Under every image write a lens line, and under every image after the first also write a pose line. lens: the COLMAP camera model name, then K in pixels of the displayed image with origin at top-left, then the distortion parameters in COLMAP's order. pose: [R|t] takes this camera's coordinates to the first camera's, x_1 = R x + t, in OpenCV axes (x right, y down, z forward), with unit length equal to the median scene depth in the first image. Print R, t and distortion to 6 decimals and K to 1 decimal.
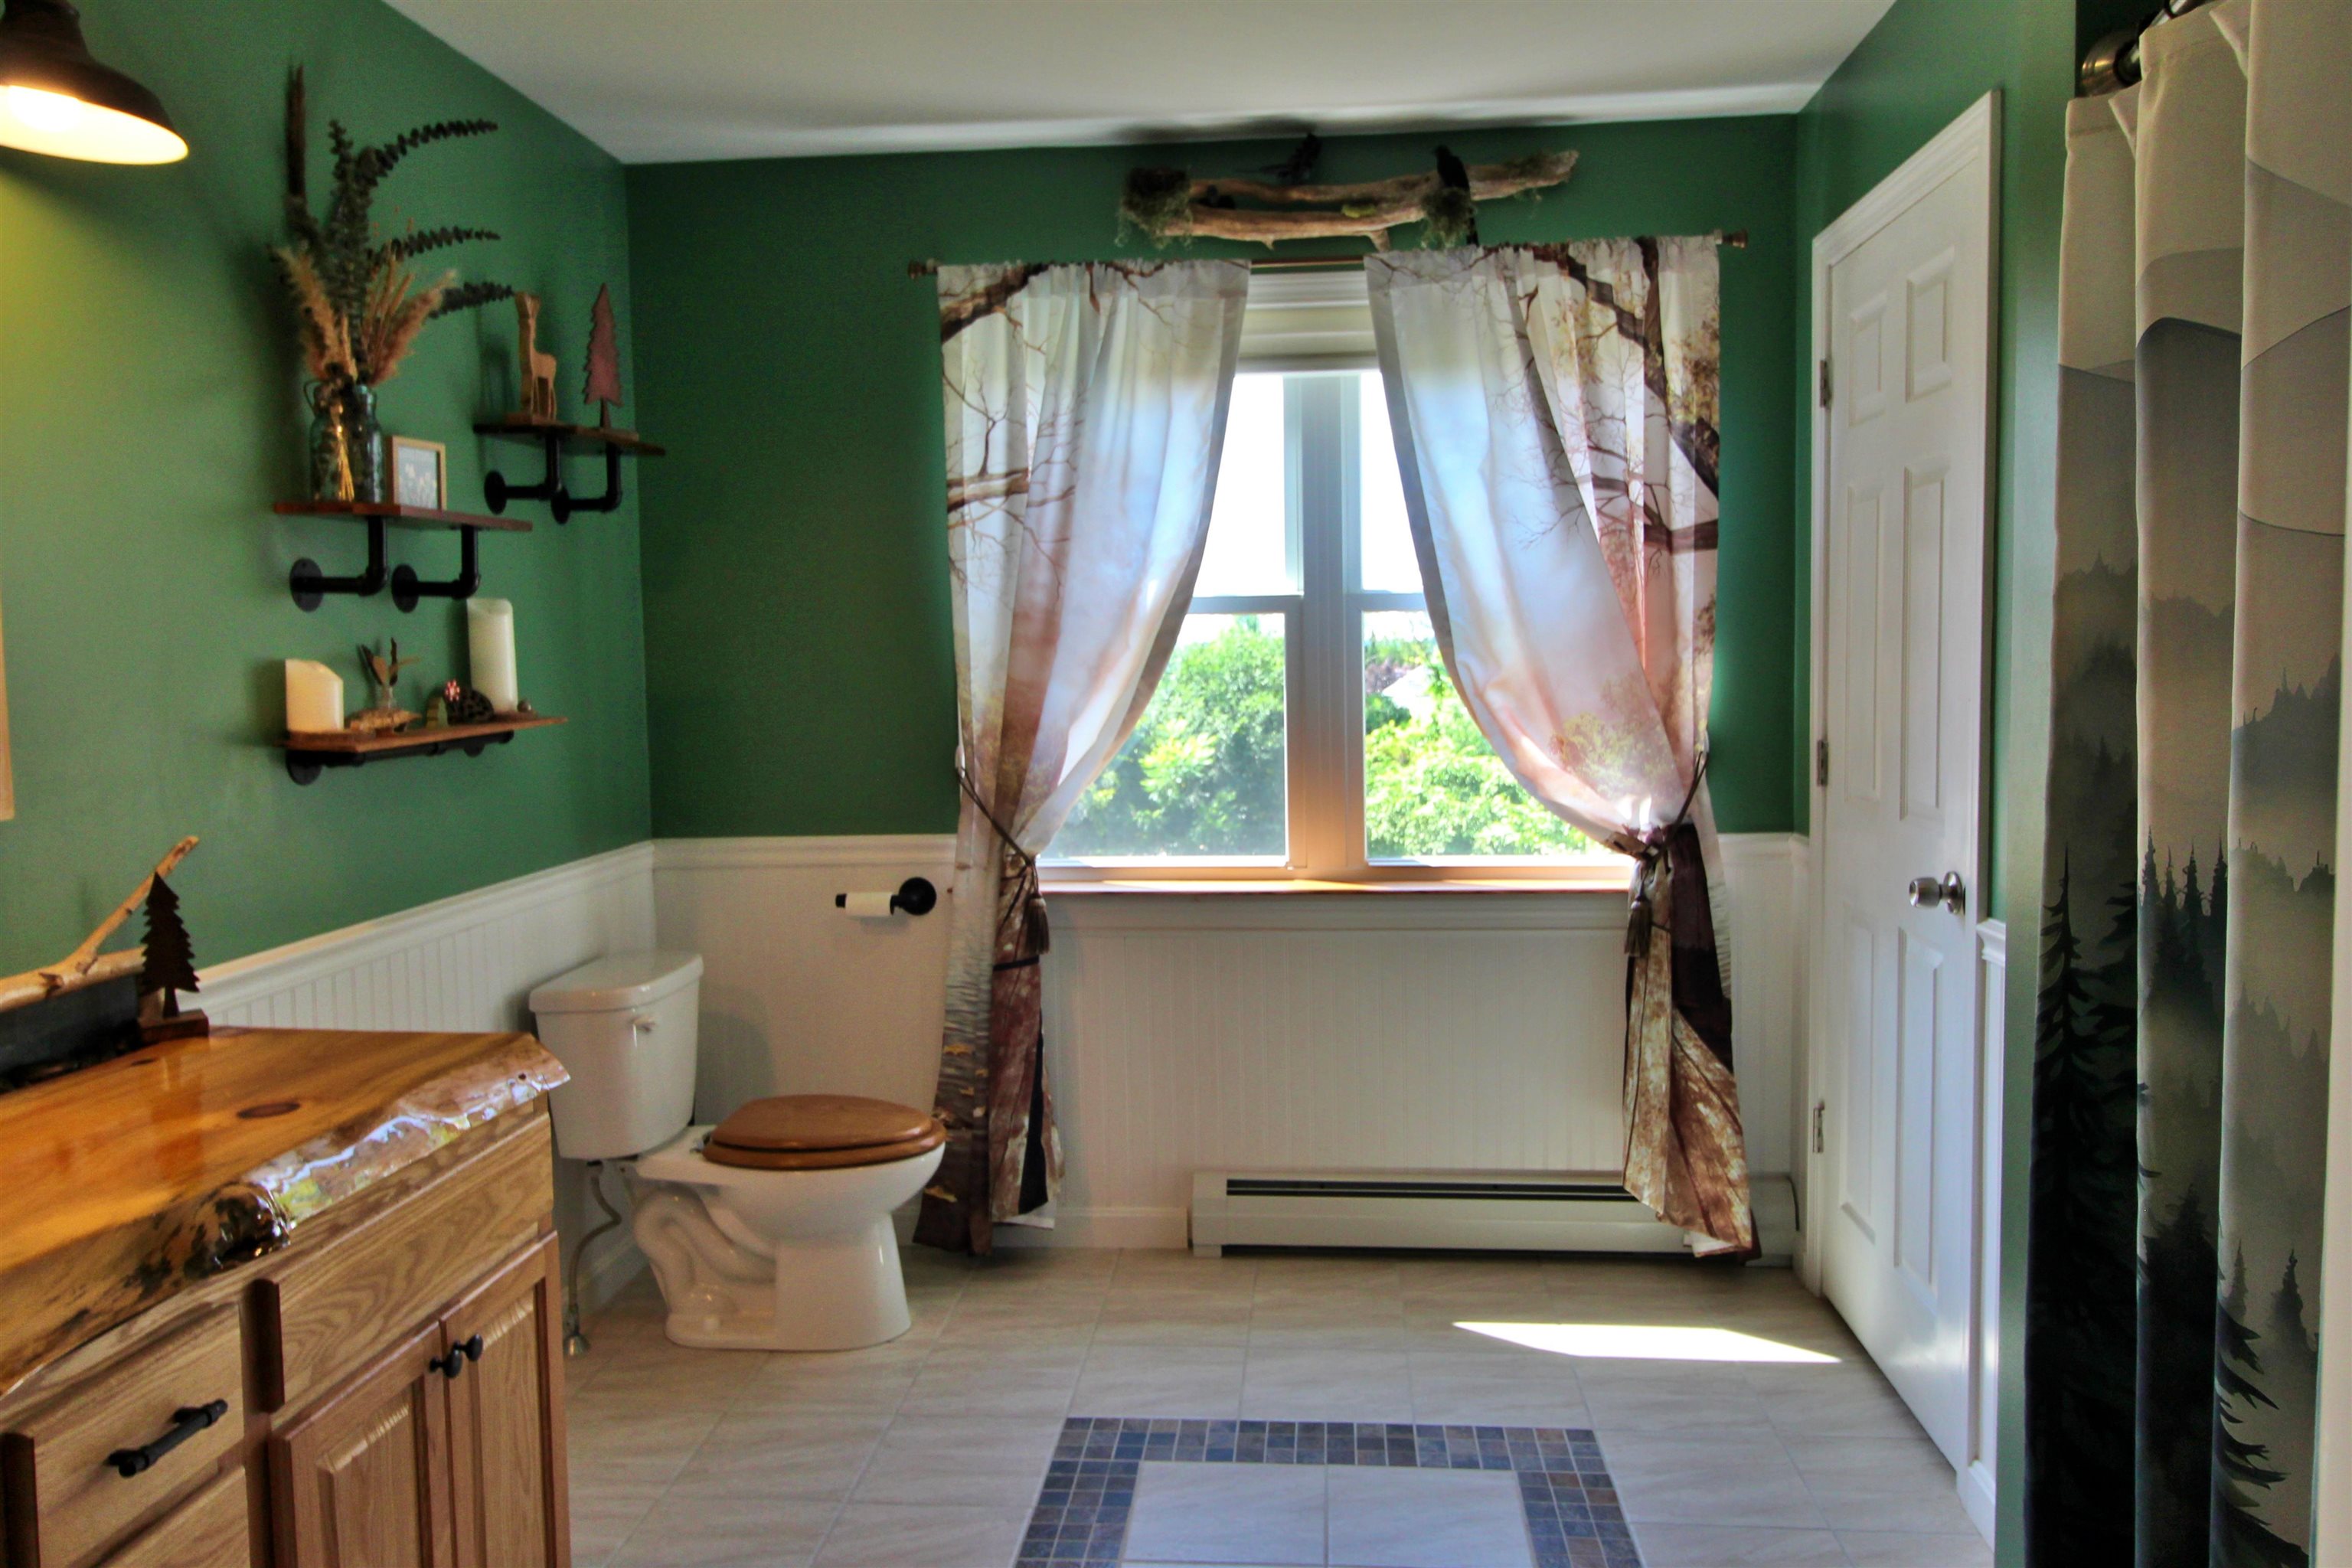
lens RADIAL K [[1646.6, 0, 1194.3], [0, 1646.6, 739.9], [0, 0, 1]] dist [0.009439, -0.009133]
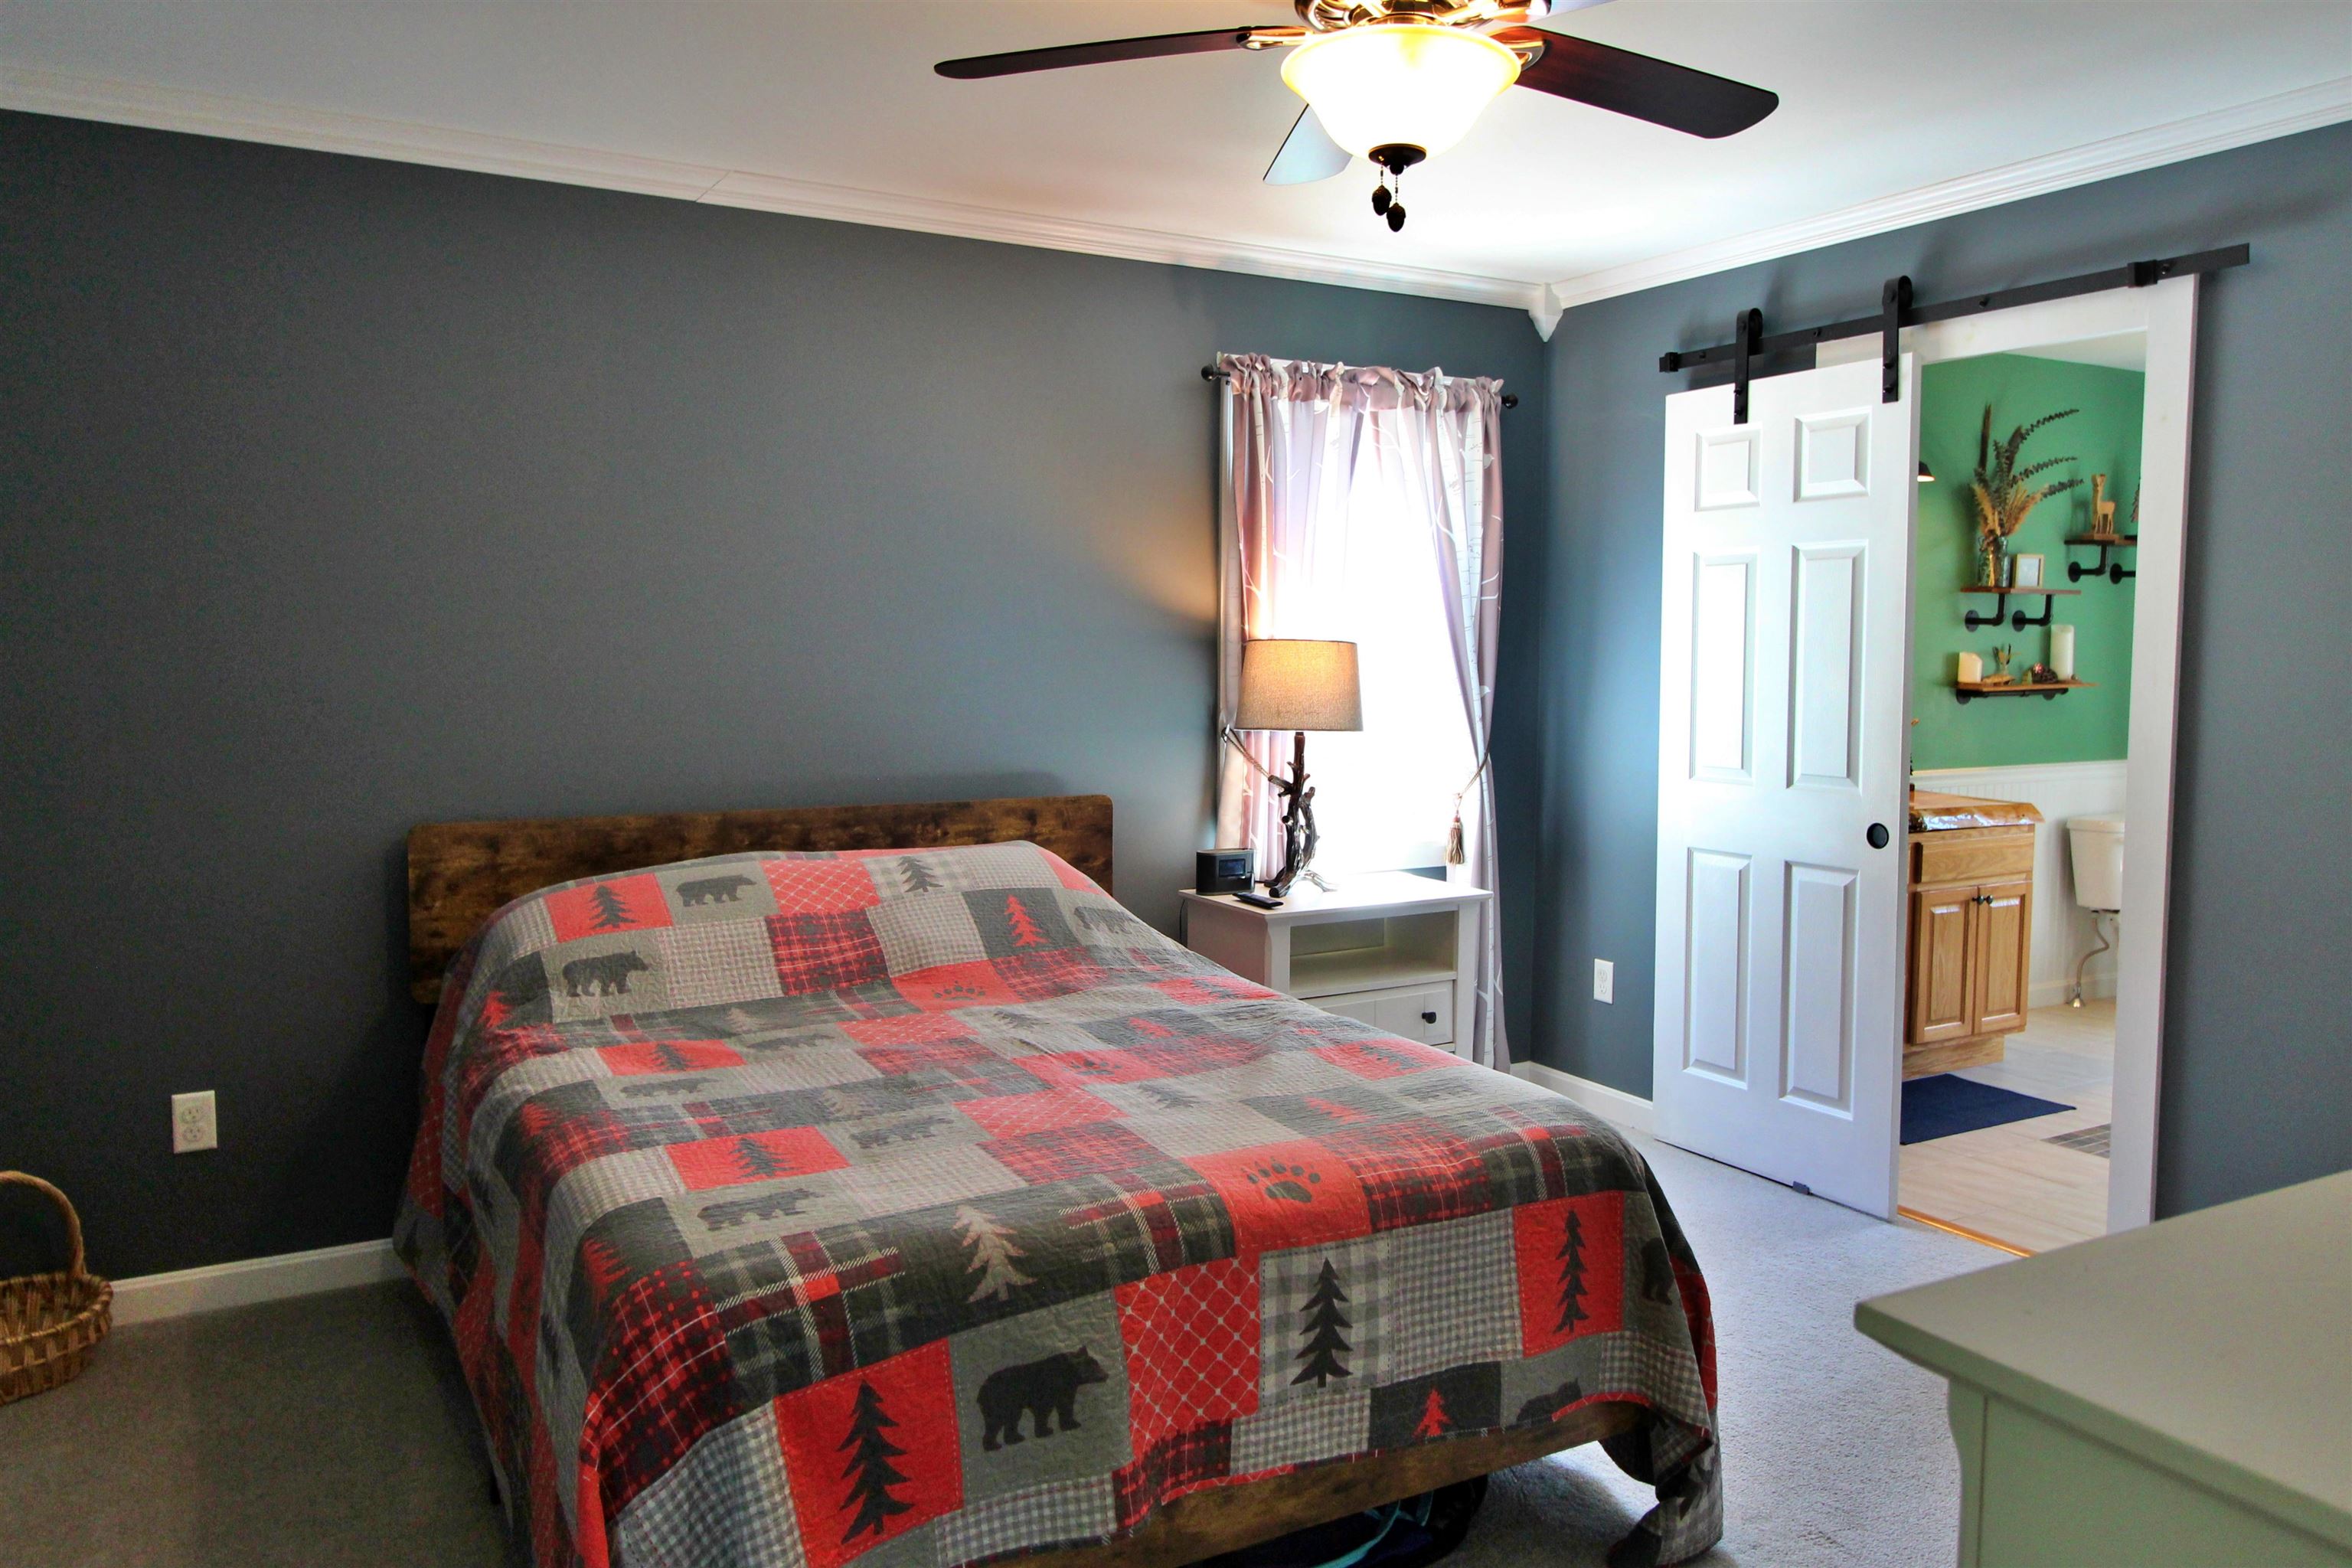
lens RADIAL K [[1646.6, 0, 1165.8], [0, 1646.6, 766.5], [0, 0, 1]] dist [0.009439, -0.009133]
pose [[0.541246, 0.086073, -0.836447, 0.830234], [-0.066353, 0.996017, 0.059558, 0.050595], [0.838242, 0.023265, 0.544801, -1.252293]]
